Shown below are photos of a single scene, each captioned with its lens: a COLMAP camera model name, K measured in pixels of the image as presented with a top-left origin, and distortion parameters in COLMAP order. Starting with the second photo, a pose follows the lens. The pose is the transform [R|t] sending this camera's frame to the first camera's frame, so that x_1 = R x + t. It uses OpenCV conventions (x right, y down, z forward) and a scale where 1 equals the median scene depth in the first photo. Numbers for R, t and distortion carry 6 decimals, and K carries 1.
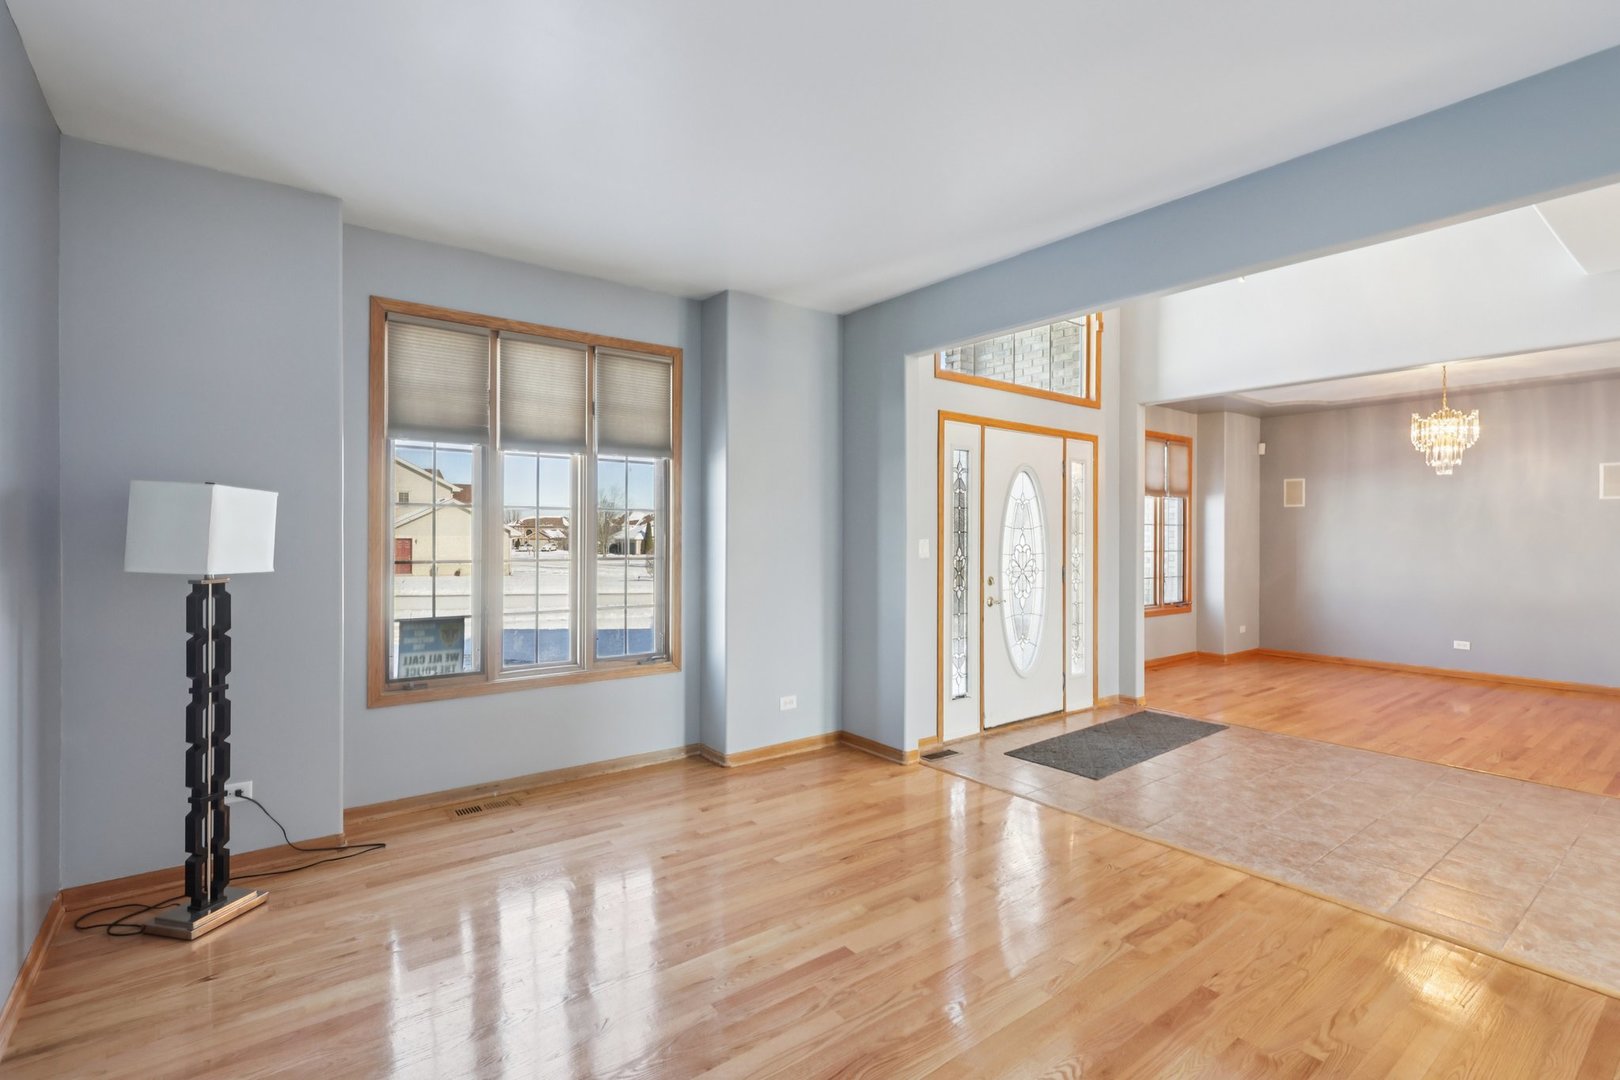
lens RADIAL K [[747.5, 0, 802.5], [0, 747.5, 538.6], [0, 0, 1]] dist [0.008596, -0.001046]
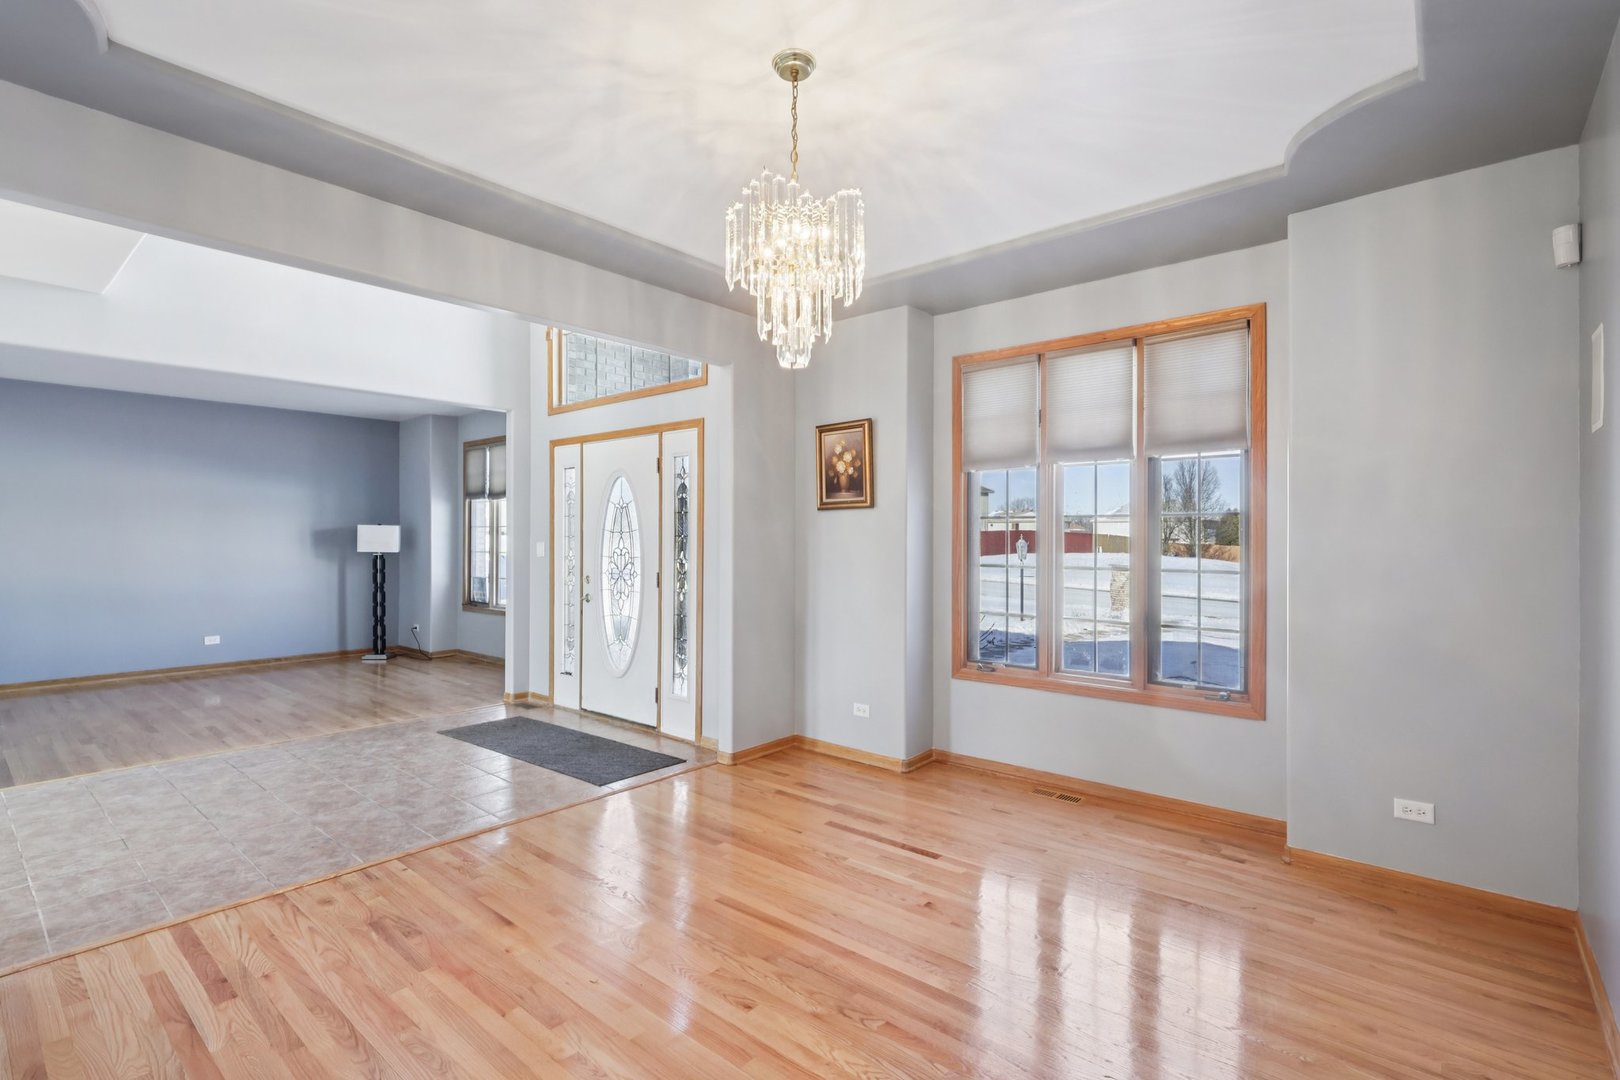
lens RADIAL K [[747.5, 0, 804.5], [0, 747.5, 541.3], [0, 0, 1]] dist [0.008596, -0.001046]
pose [[0.209380, -0.006232, -0.977814, 1.352381], [-0.006688, 0.999947, -0.007805, 0.005622], [0.977811, 0.008174, 0.209327, 1.032253]]
